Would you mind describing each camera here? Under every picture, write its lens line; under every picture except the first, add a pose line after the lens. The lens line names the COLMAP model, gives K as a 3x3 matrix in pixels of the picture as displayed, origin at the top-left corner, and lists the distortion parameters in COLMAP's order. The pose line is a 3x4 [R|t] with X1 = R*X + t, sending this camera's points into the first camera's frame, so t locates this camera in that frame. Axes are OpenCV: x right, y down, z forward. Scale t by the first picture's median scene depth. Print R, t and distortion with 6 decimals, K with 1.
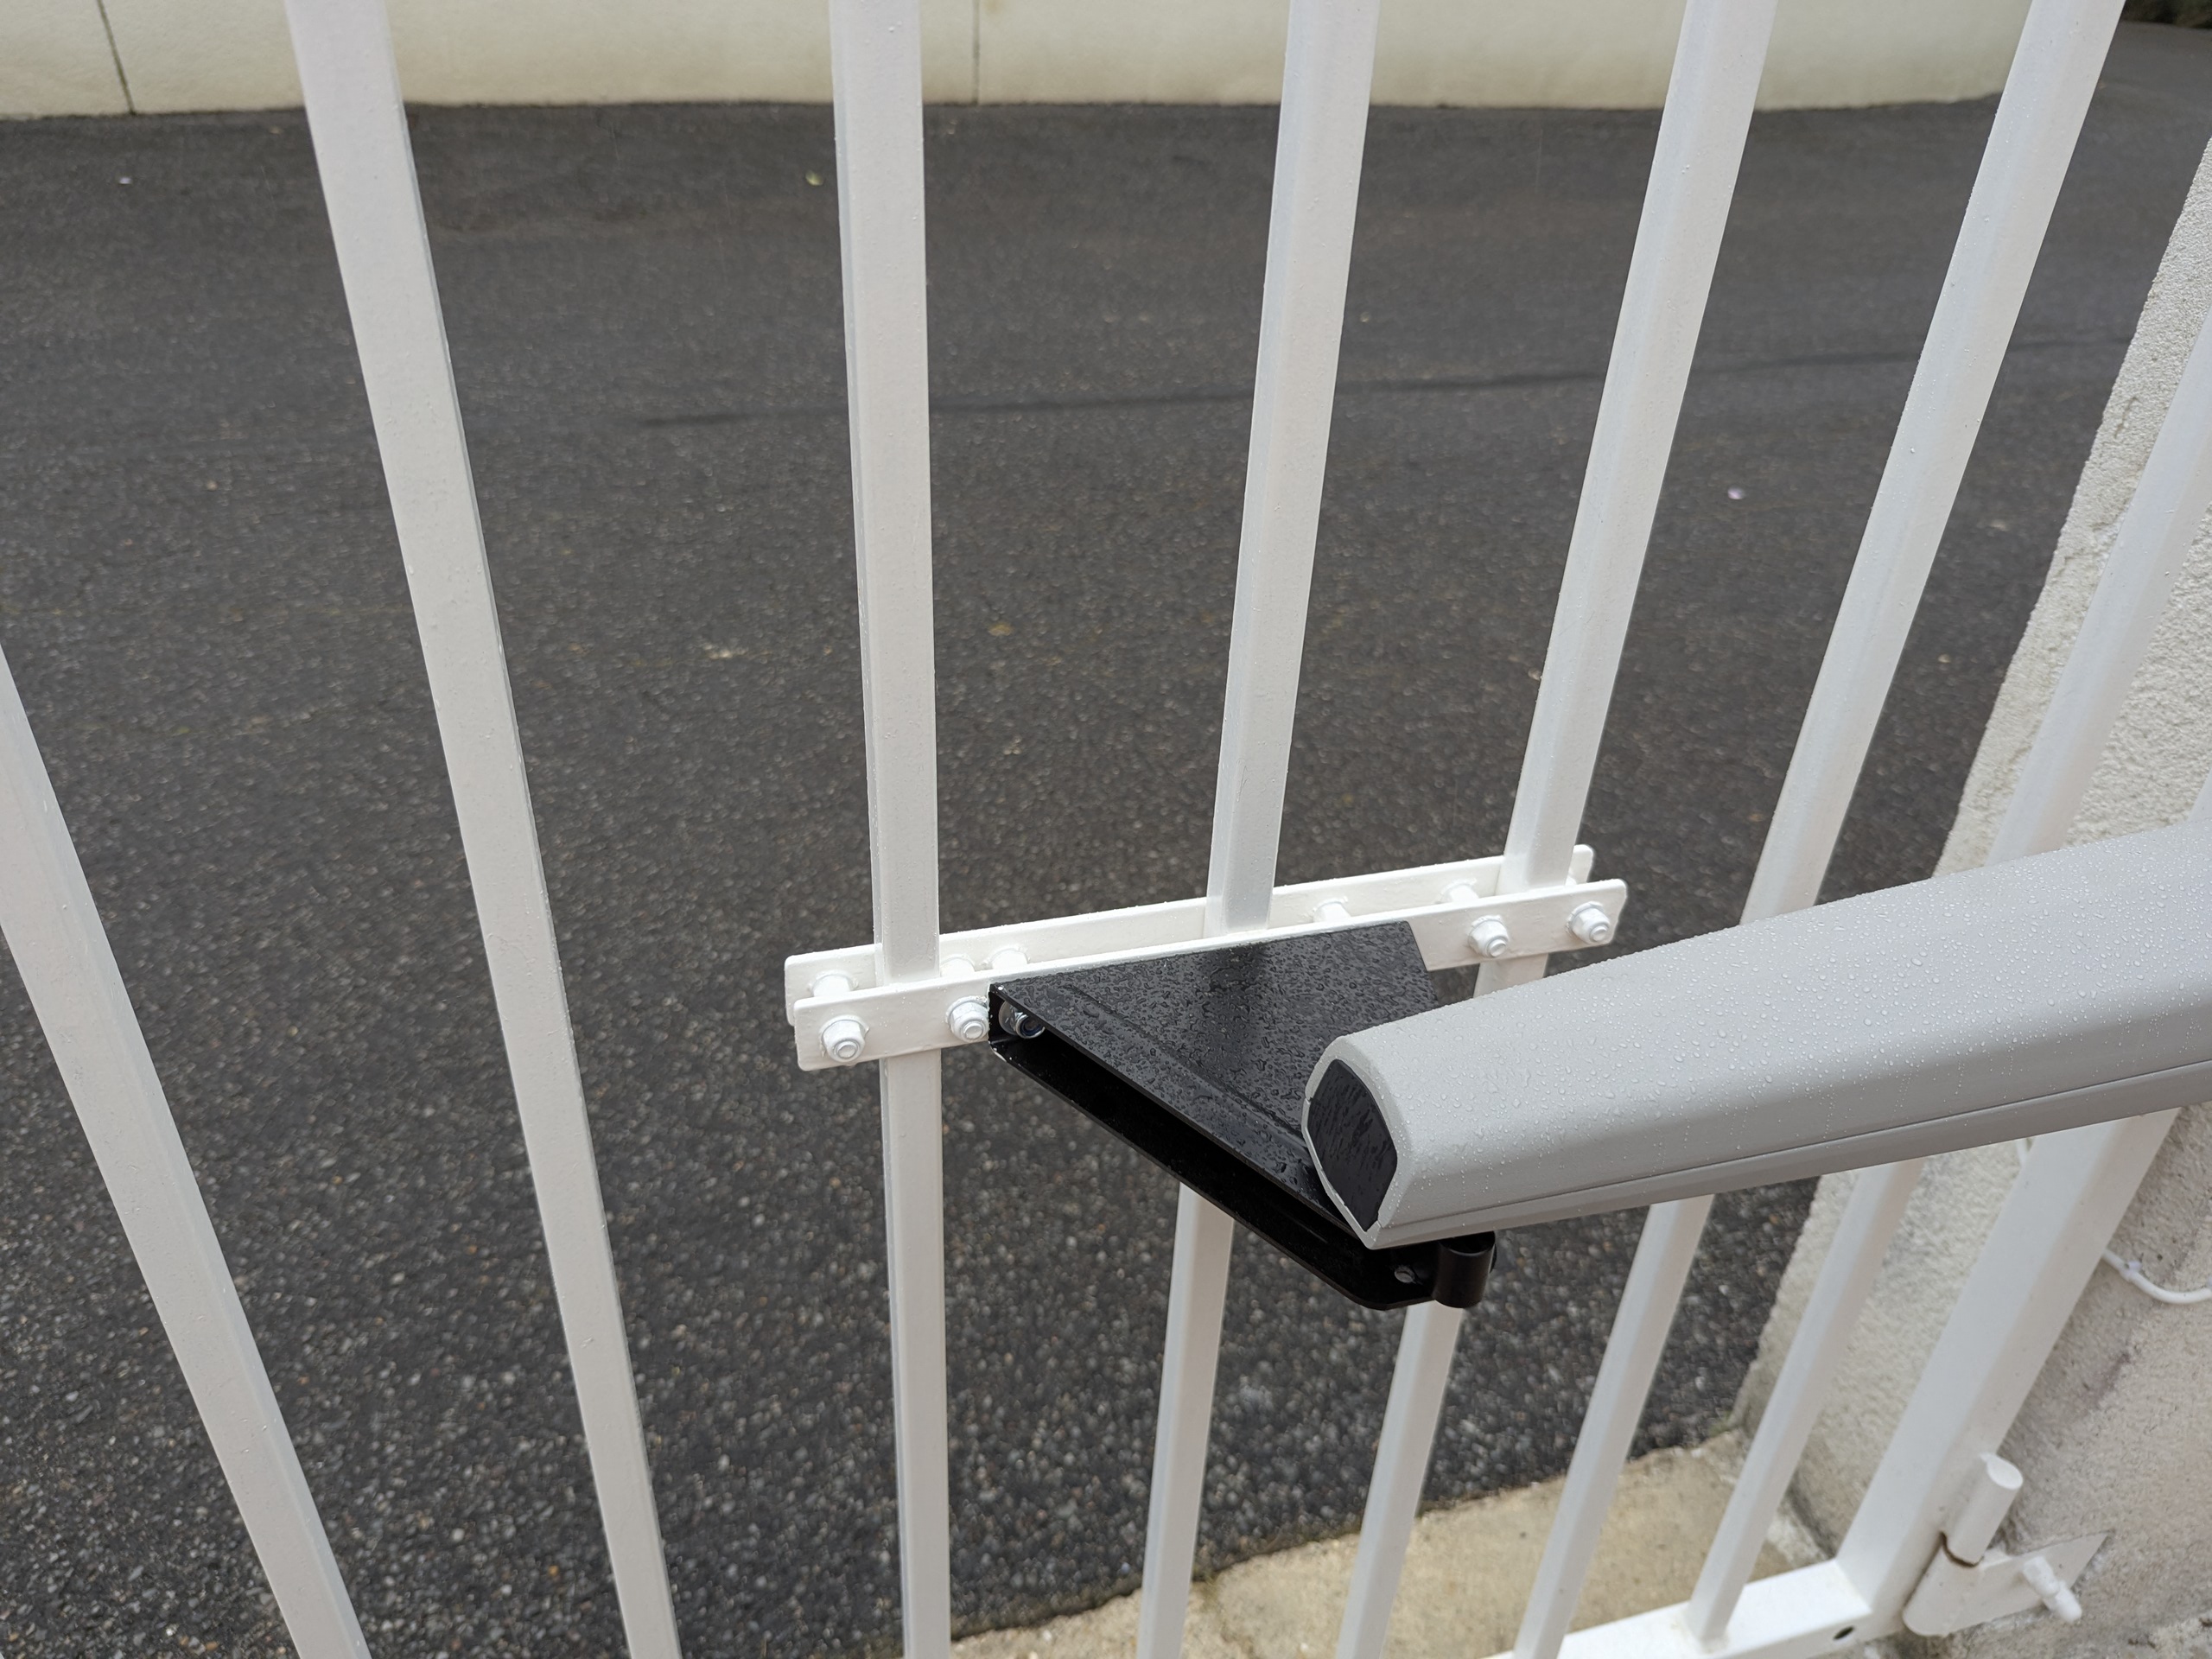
lens RADIAL K [[1563.6, 0, 1109.2], [0, 1563.6, 816.9], [0, 0, 1]] dist [0.006905, -0.011536]
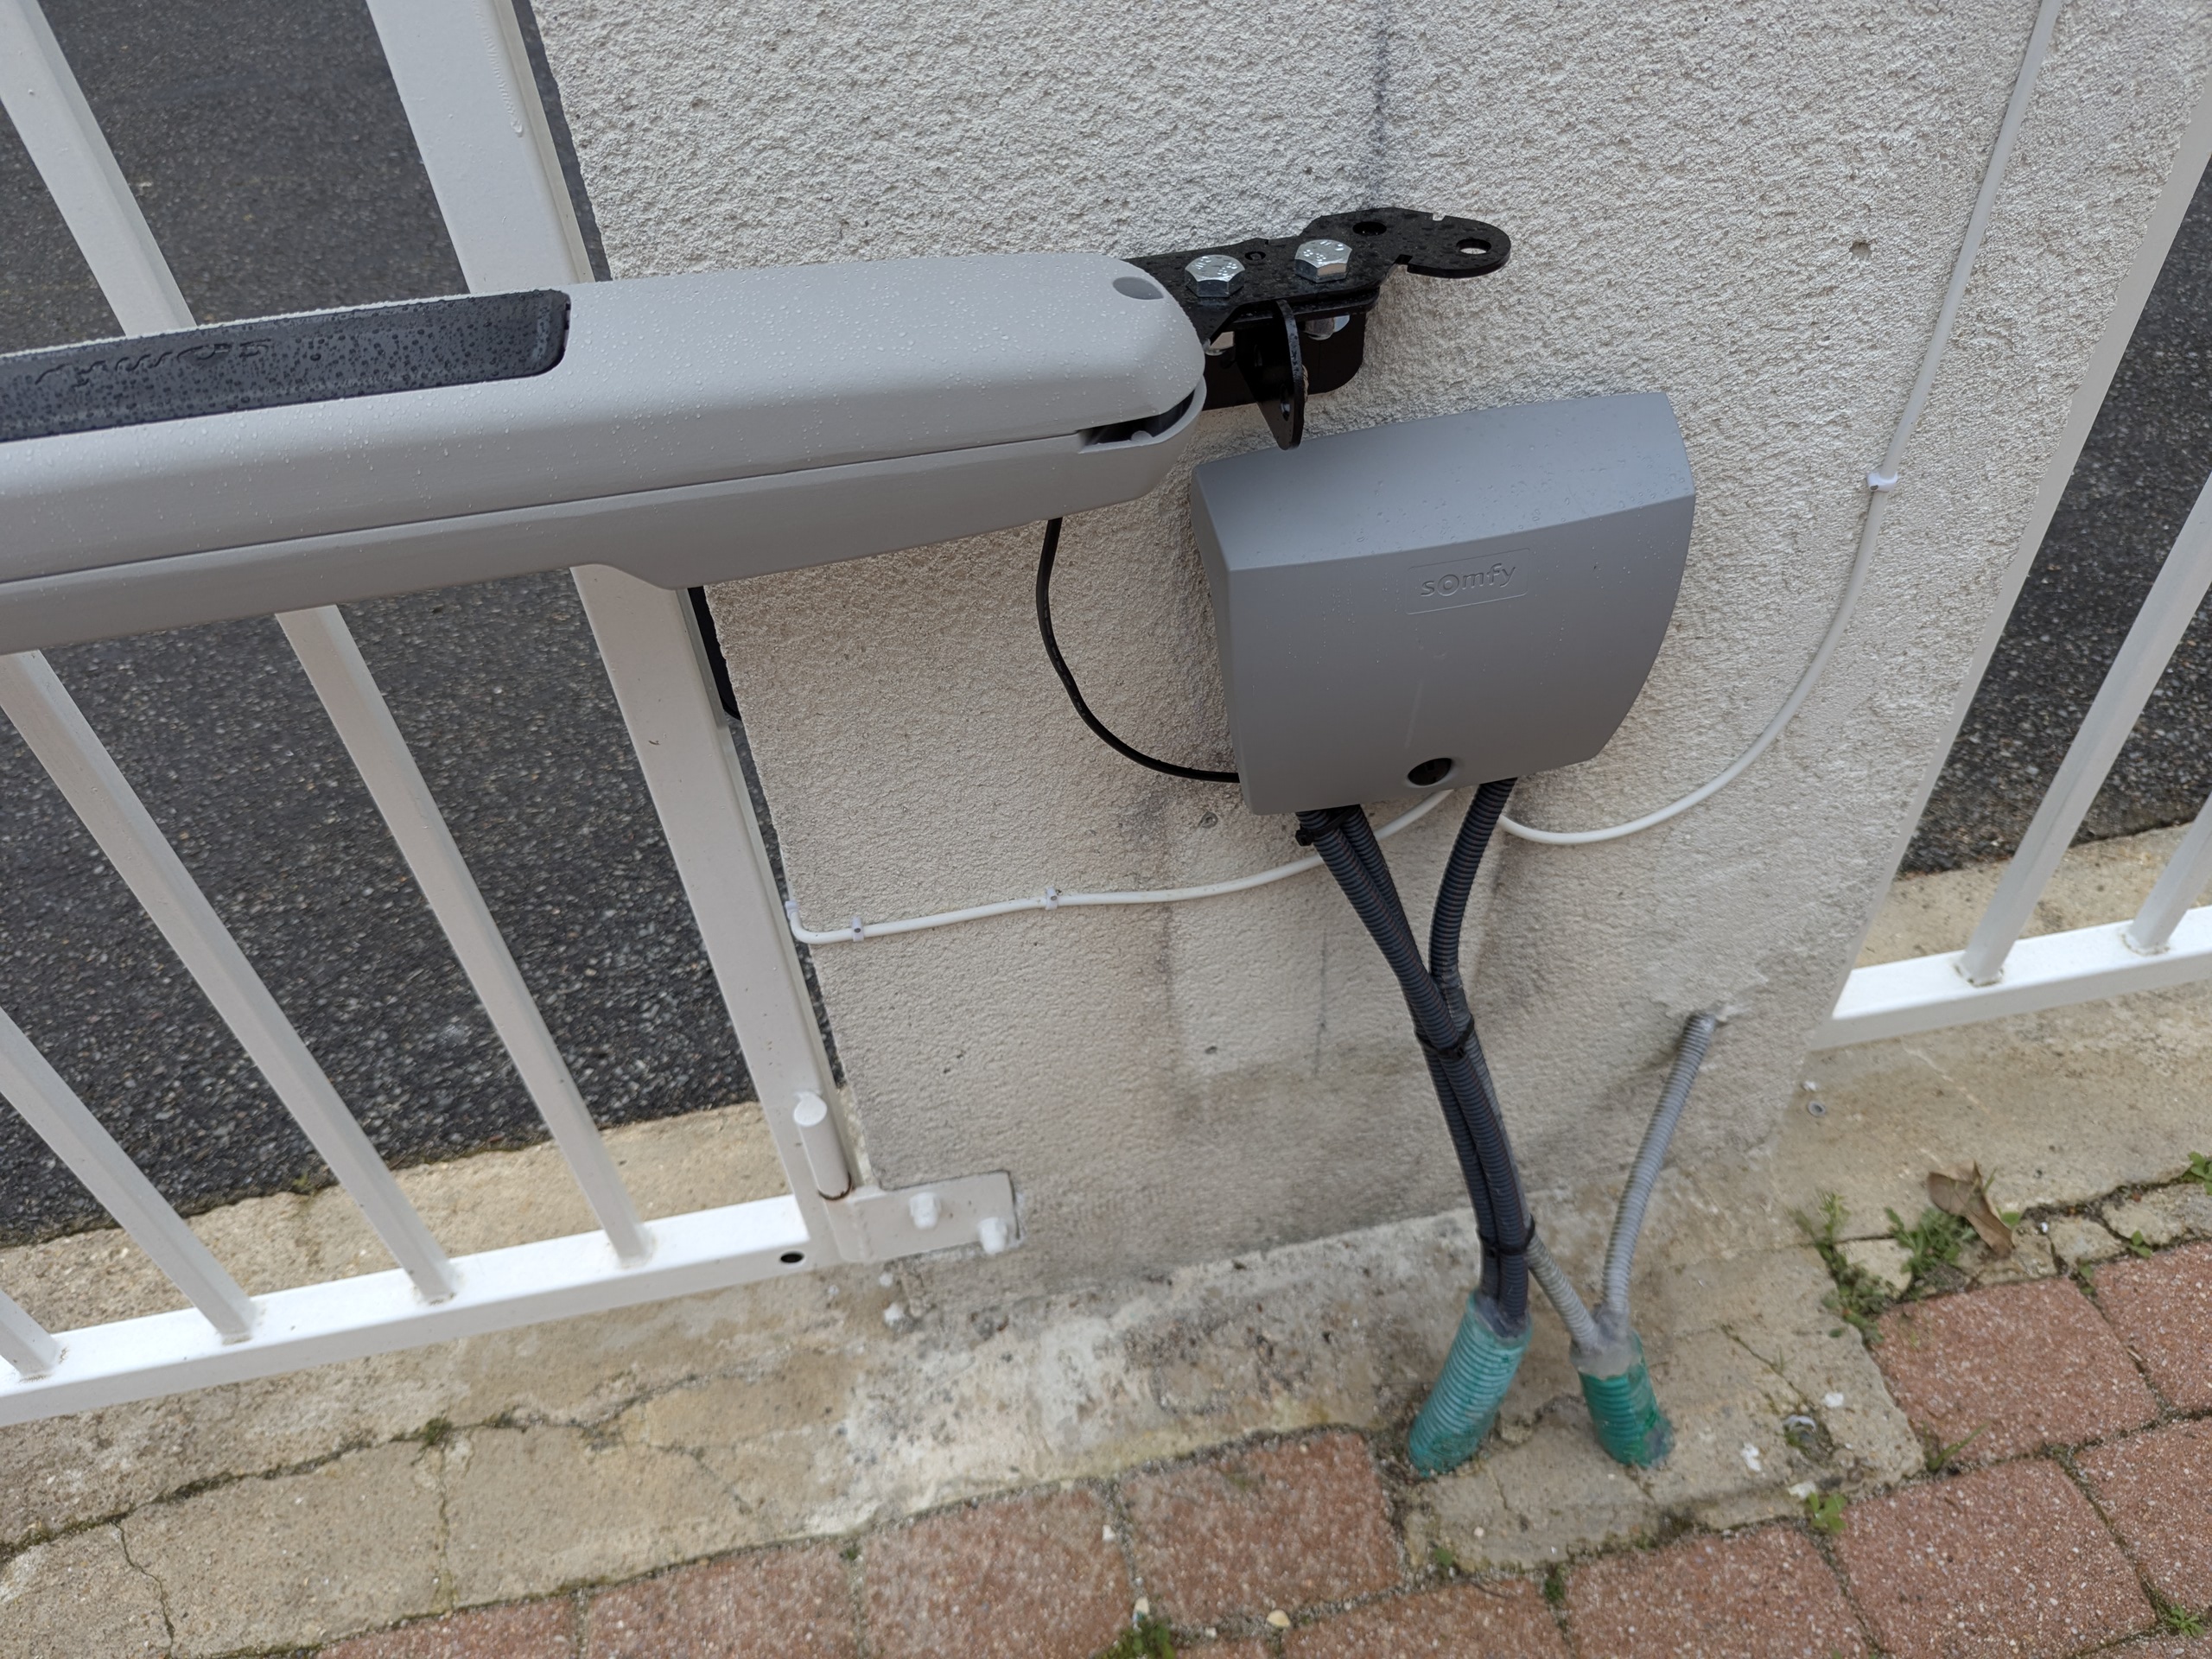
lens RADIAL K [[1563.6, 0, 1107.5], [0, 1563.6, 825.8], [0, 0, 1]] dist [0.006905, -0.011536]
pose [[0.992171, 0.001453, -0.124876, 0.686906], [0.024570, 0.978119, 0.206592, 0.031849], [0.122444, -0.208043, 0.970425, 0.075147]]
